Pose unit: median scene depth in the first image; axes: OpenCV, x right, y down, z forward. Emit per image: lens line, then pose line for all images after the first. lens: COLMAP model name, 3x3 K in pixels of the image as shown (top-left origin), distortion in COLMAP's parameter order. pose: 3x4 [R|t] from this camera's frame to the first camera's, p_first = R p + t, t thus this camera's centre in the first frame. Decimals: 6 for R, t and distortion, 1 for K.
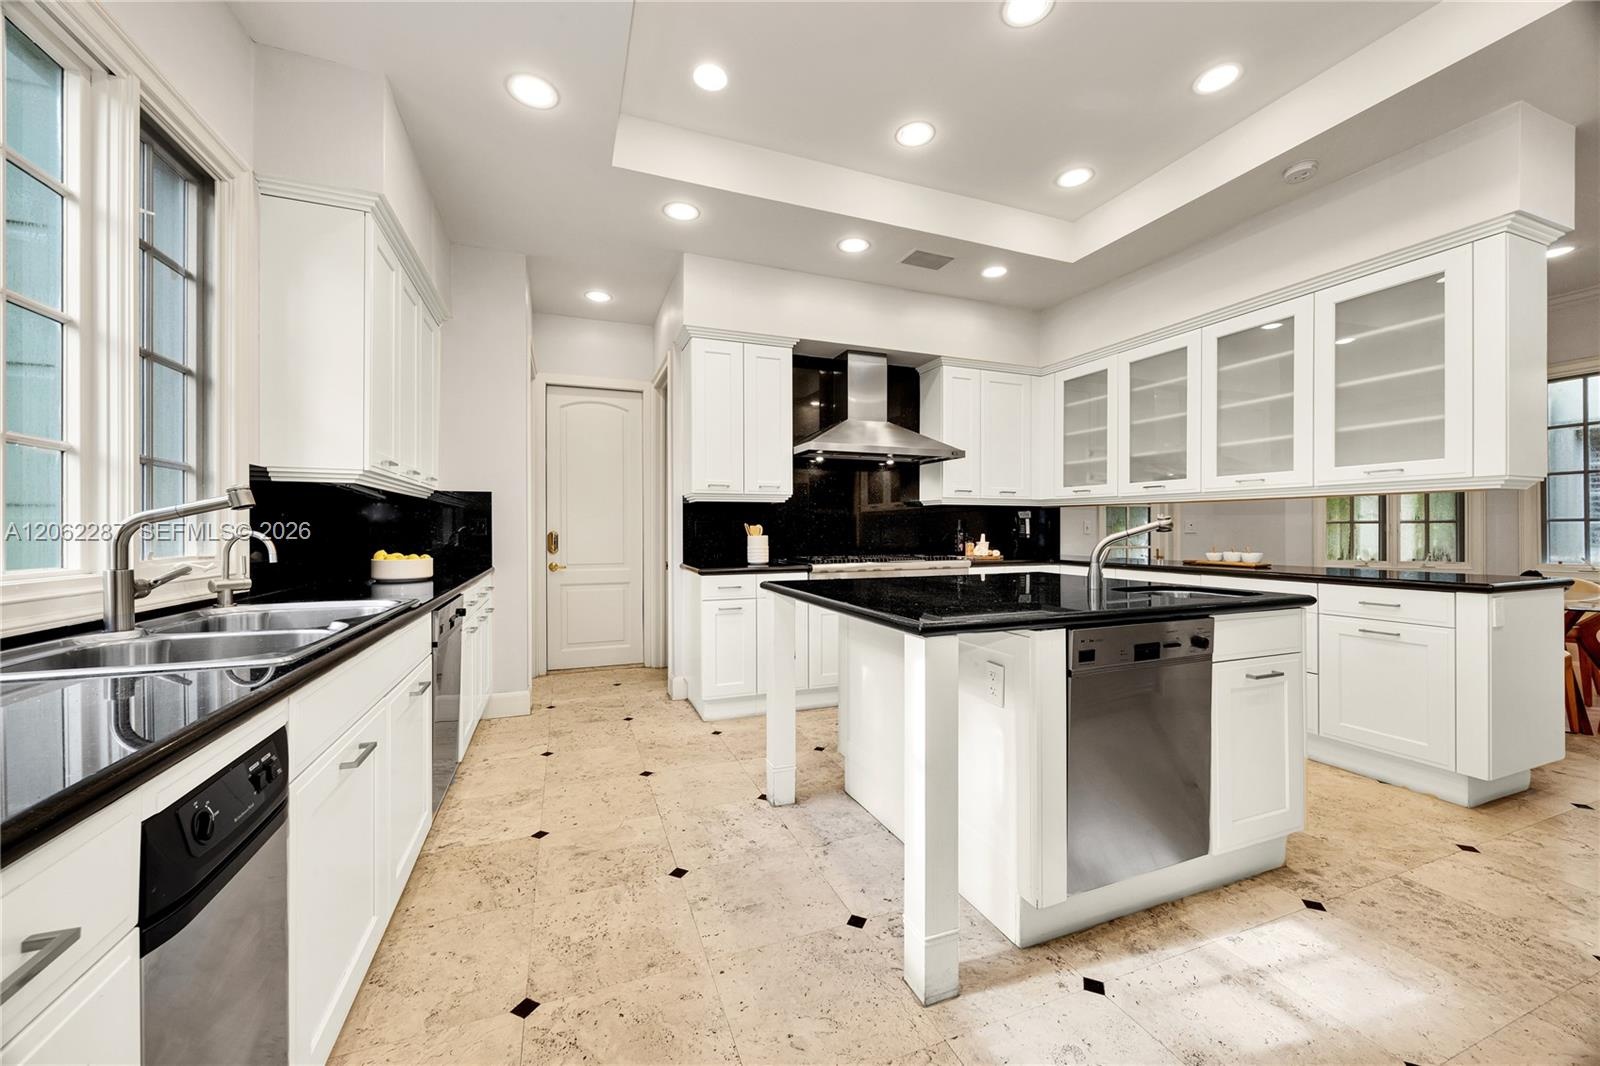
lens RADIAL K [[614.7, 0, 804.7], [0, 614.7, 531.7], [0, 0, 1]] dist [-0.002915, 0.000044]
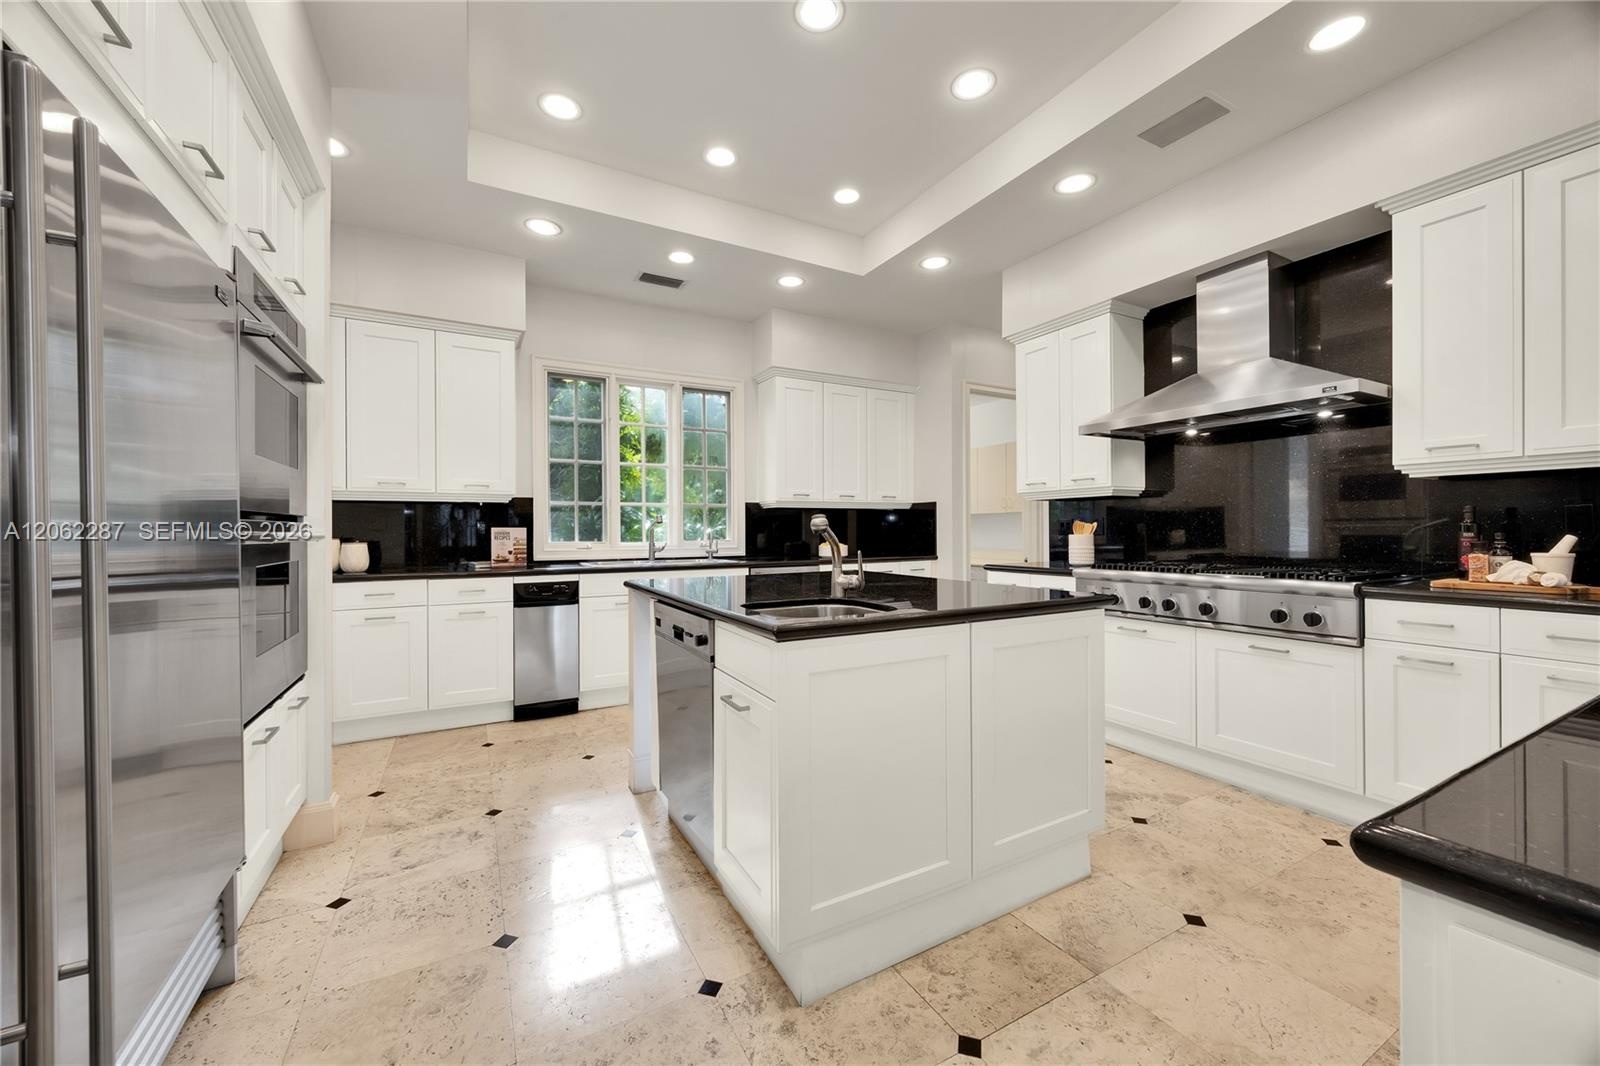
lens RADIAL K [[614.7, 0, 801.2], [0, 614.7, 536.7], [0, 0, 1]] dist [-0.002915, 0.000044]
pose [[0.117139, 0.011646, -0.993047, 0.814326], [0.004053, 0.999917, 0.012204, -0.003425], [0.993107, -0.005454, 0.117082, 0.505311]]
